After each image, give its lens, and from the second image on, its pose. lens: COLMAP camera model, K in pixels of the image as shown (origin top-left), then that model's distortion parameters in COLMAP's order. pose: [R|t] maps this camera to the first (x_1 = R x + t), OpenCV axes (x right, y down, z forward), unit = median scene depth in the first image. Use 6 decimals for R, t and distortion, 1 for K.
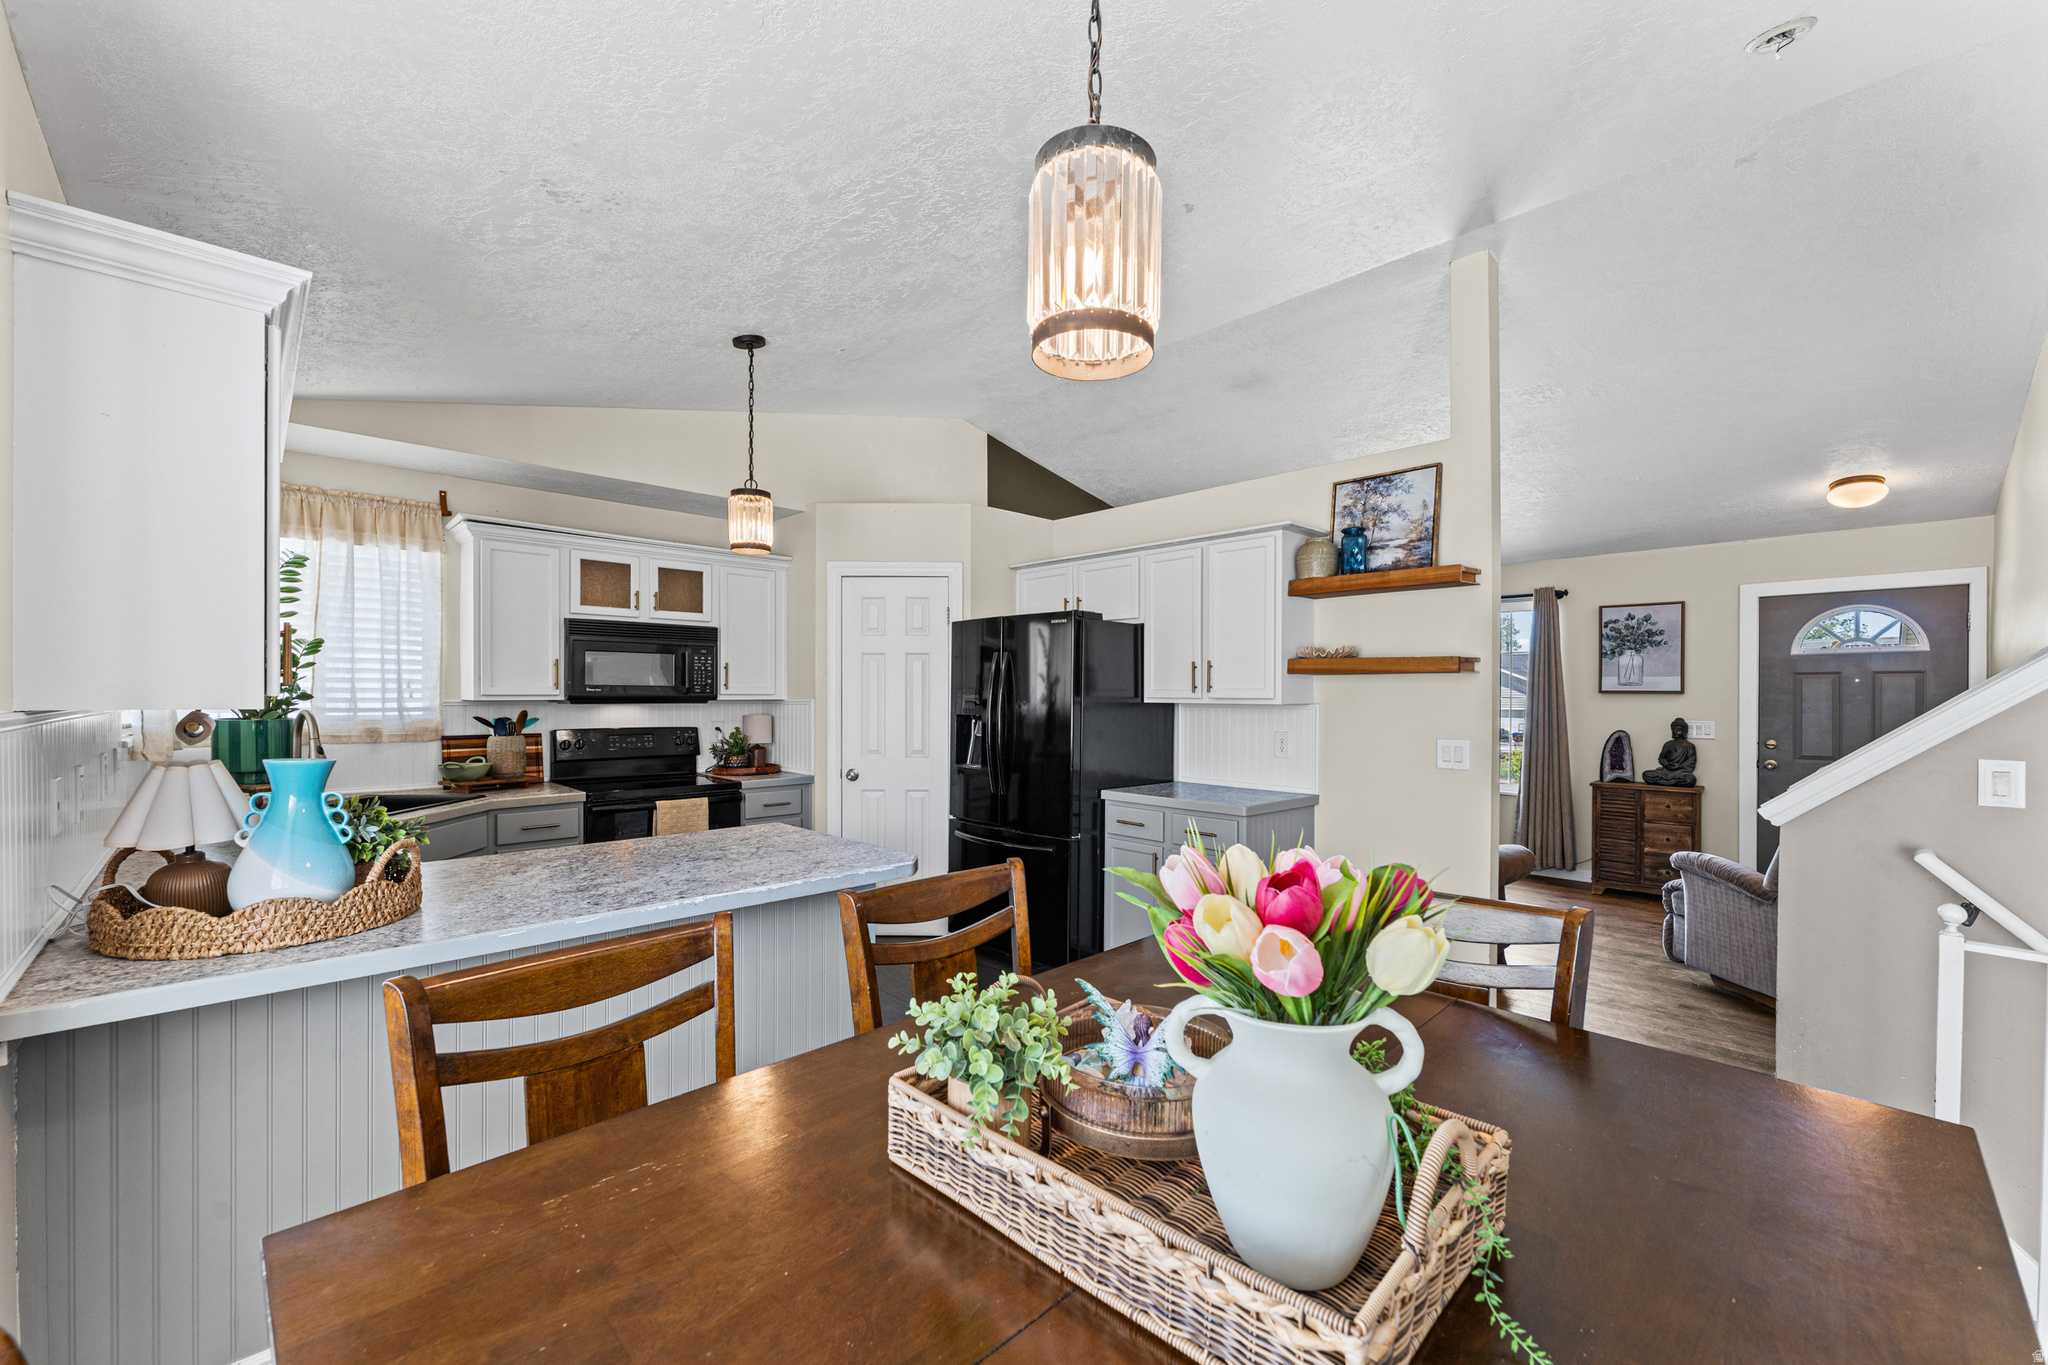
lens RADIAL K [[824.0, 0, 1005.9], [0, 824.0, 696.8], [0, 0, 1]] dist [0.000846, -0.001969]
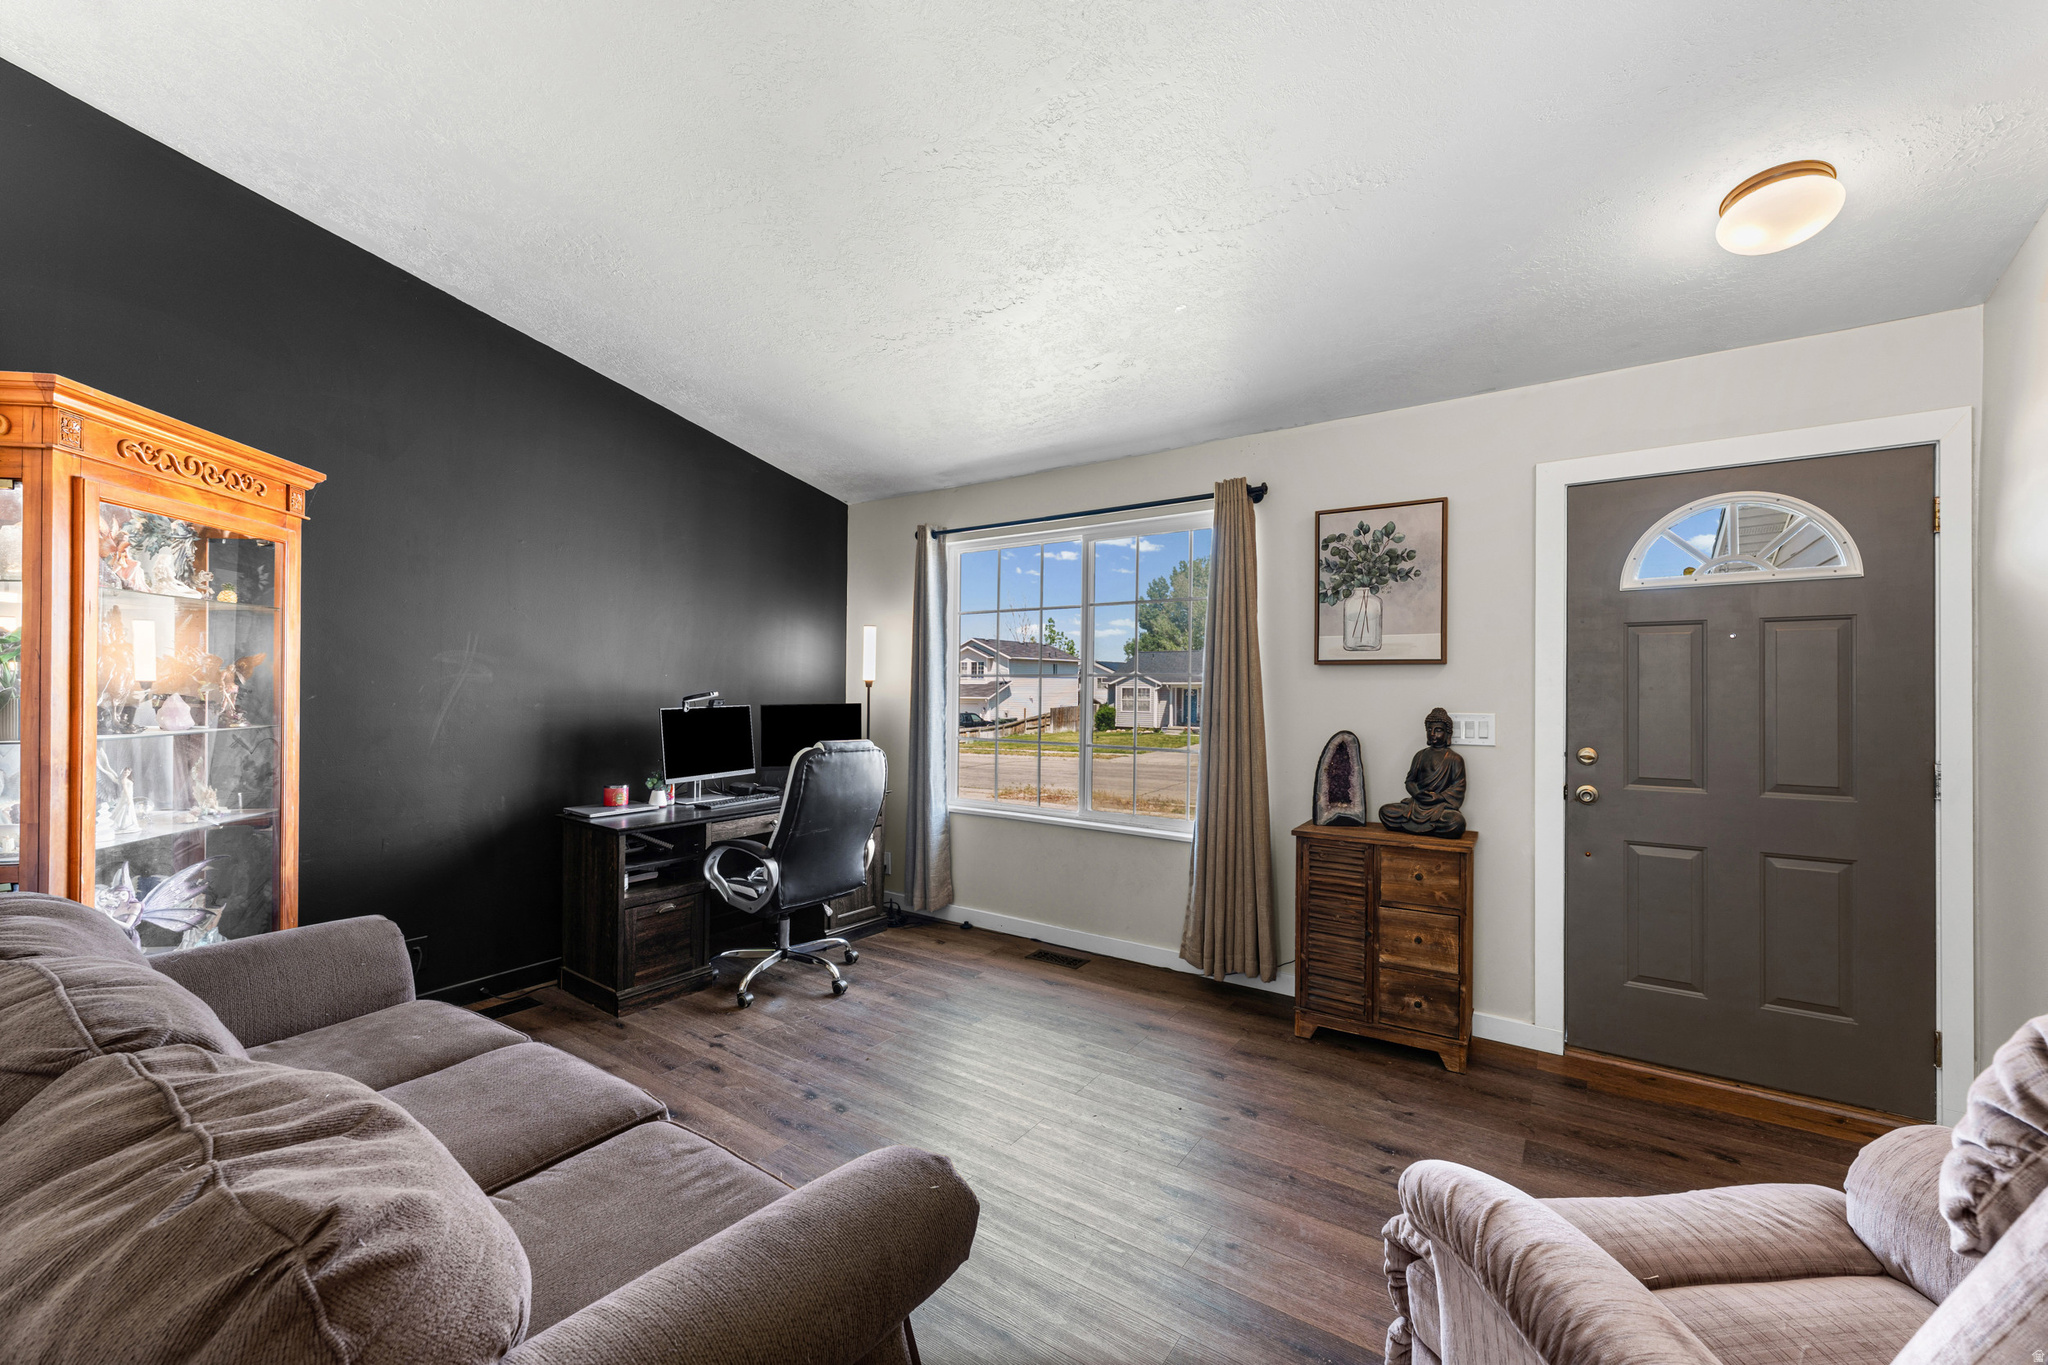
lens RADIAL K [[824.0, 0, 1006.8], [0, 824.0, 688.7], [0, 0, 1]] dist [0.000846, -0.001969]
pose [[0.981216, -0.000932, 0.192909, 0.425864], [0.000932, 1.000000, 0.000091, 0.012537], [-0.192909, 0.000091, 0.981217, 0.512523]]
